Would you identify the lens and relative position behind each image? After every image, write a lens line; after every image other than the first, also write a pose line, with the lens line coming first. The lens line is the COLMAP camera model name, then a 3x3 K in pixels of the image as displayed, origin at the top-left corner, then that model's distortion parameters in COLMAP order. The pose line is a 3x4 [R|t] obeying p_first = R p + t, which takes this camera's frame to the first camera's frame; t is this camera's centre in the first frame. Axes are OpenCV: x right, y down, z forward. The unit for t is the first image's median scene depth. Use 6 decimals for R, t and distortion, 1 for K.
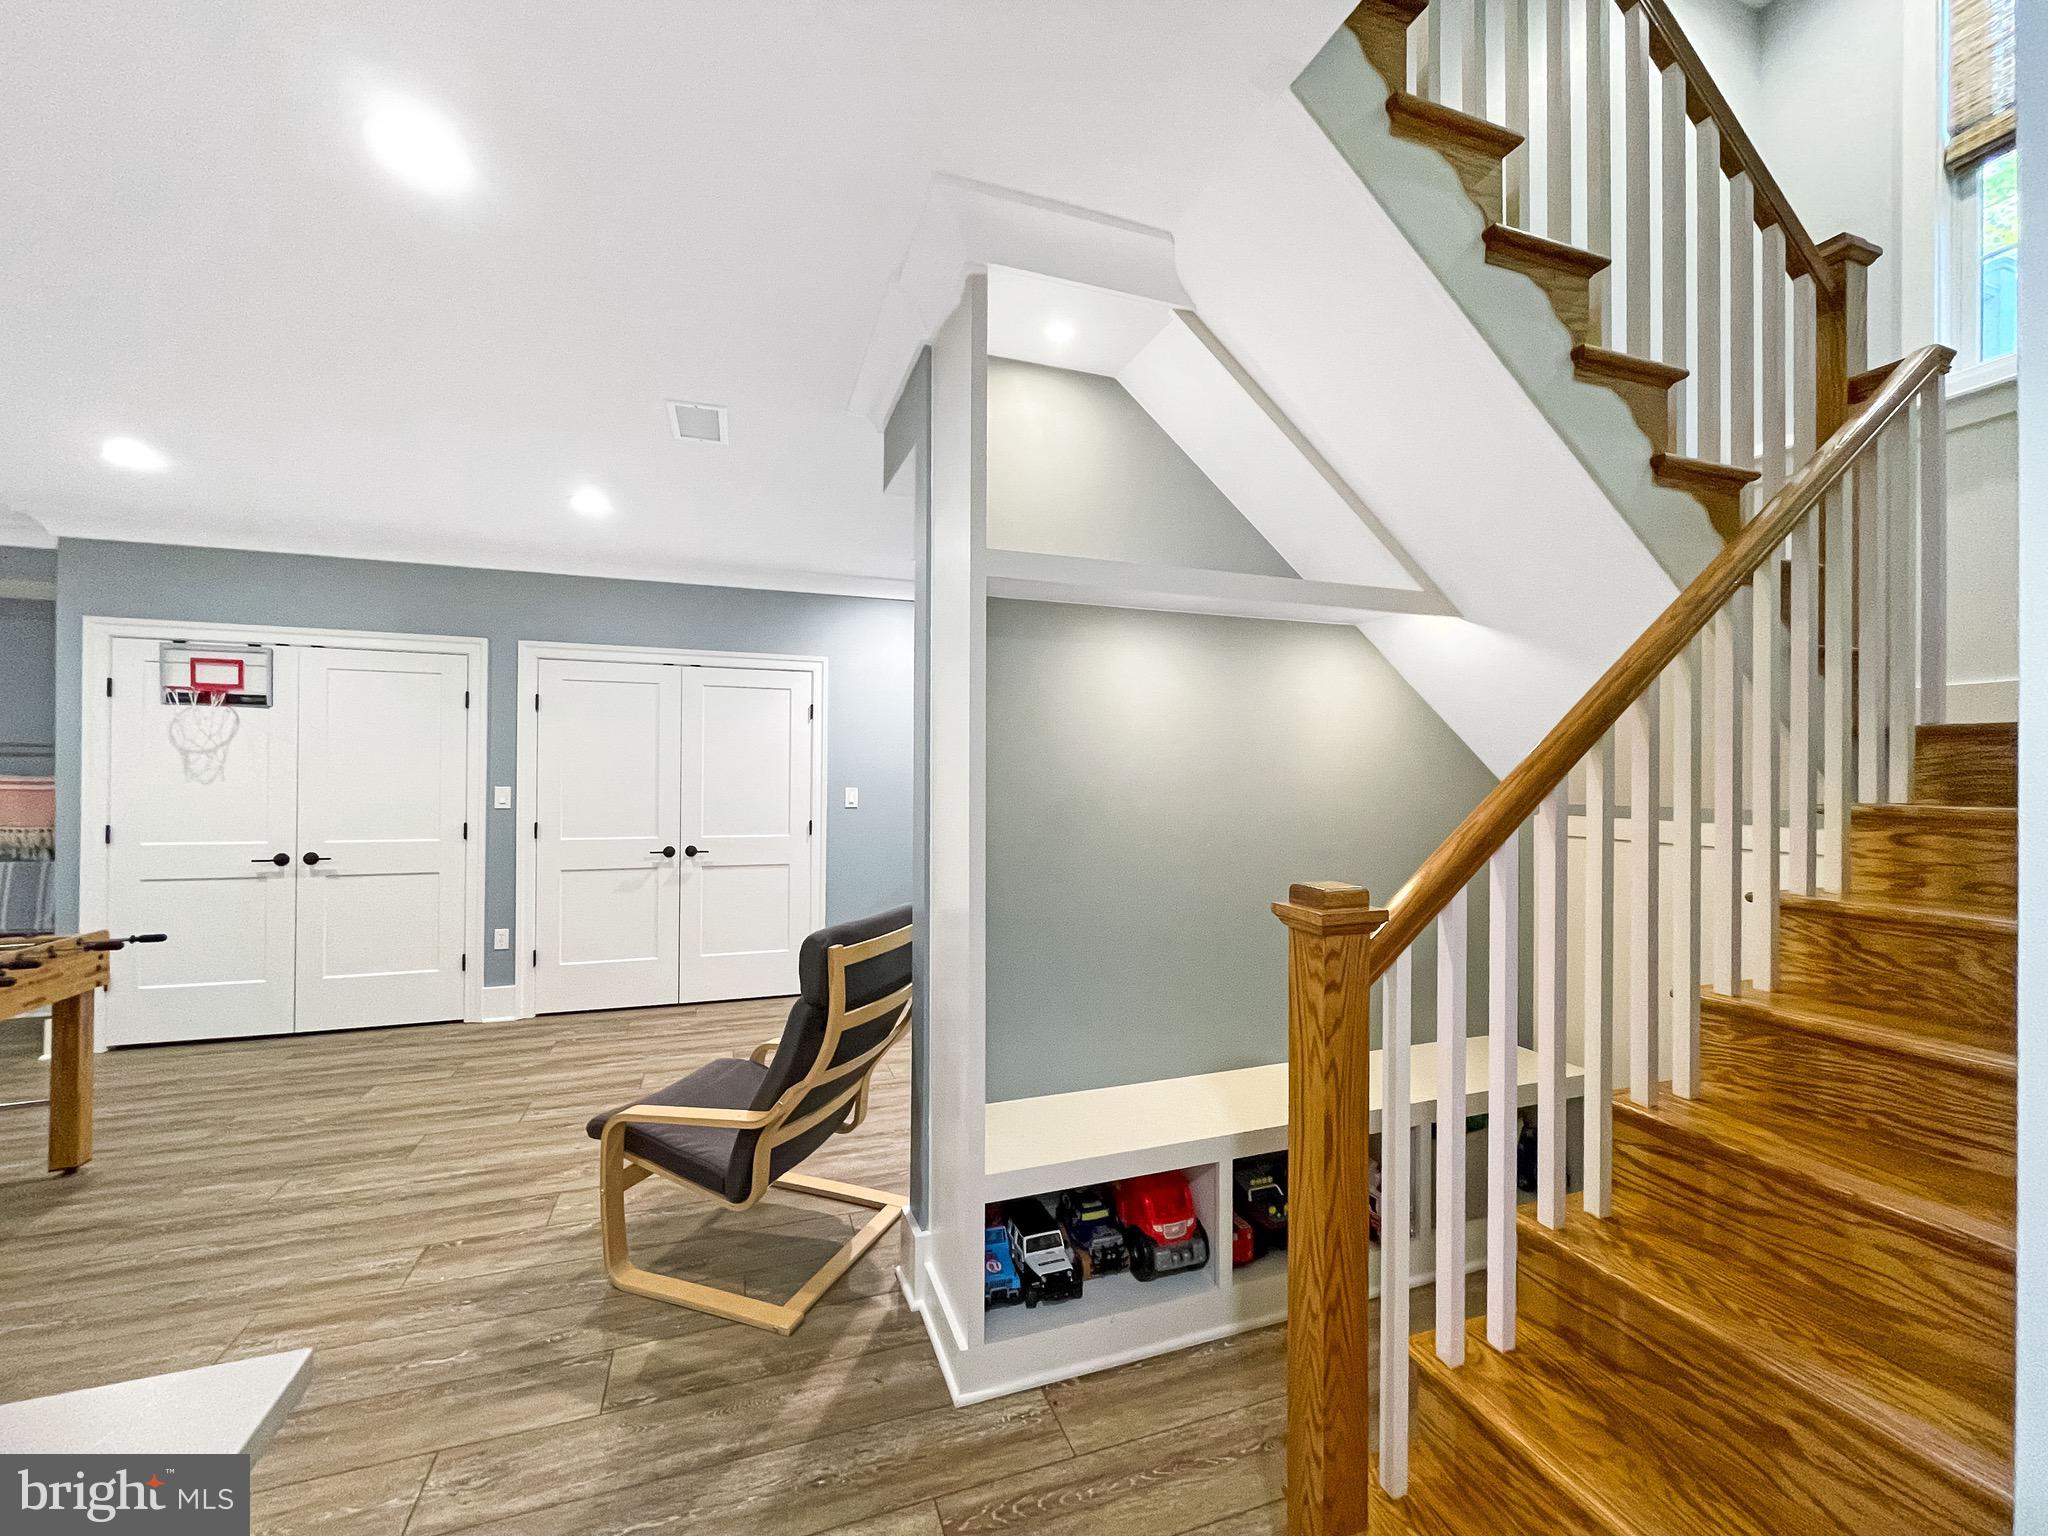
lens RADIAL K [[843.2, 0, 1015.5], [0, 843.2, 787.5], [0, 0, 1]] dist [-0.003326, -0.000415]
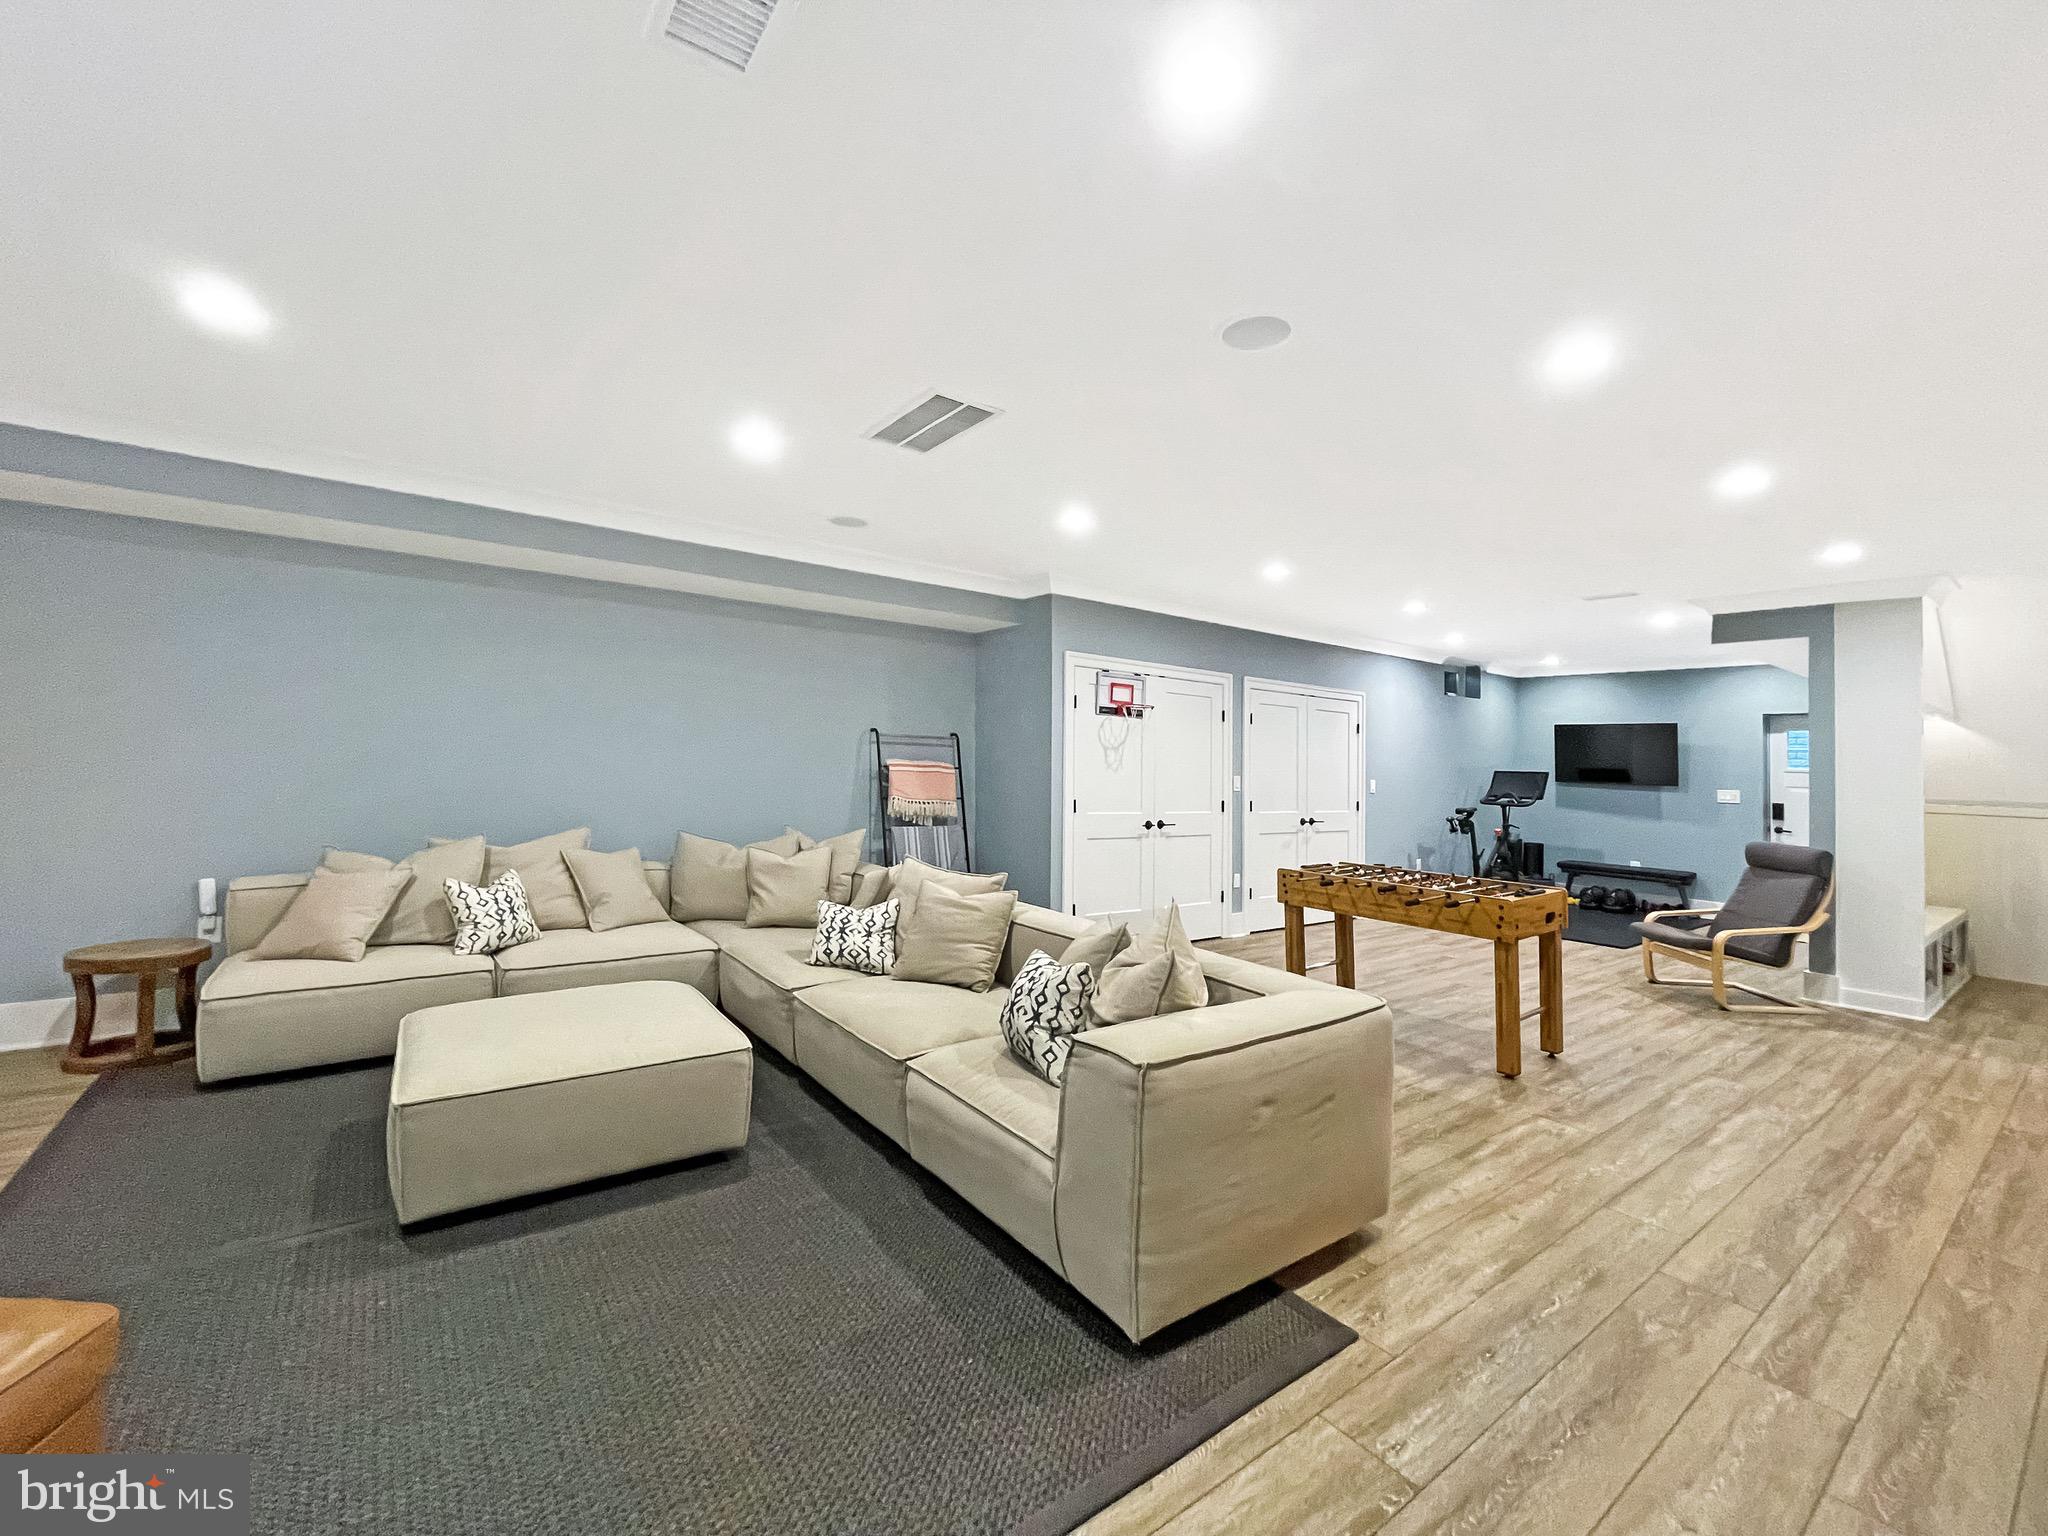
lens RADIAL K [[883.8, 0, 935.5], [0, 883.8, 757.9], [0, 0, 1]] dist [-0.003082, -0.000268]
pose [[0.959410, 0.025155, 0.280889, -2.143885], [-0.022509, 0.999667, -0.012643, -0.001609], [-0.281114, 0.005807, 0.959657, -0.447407]]
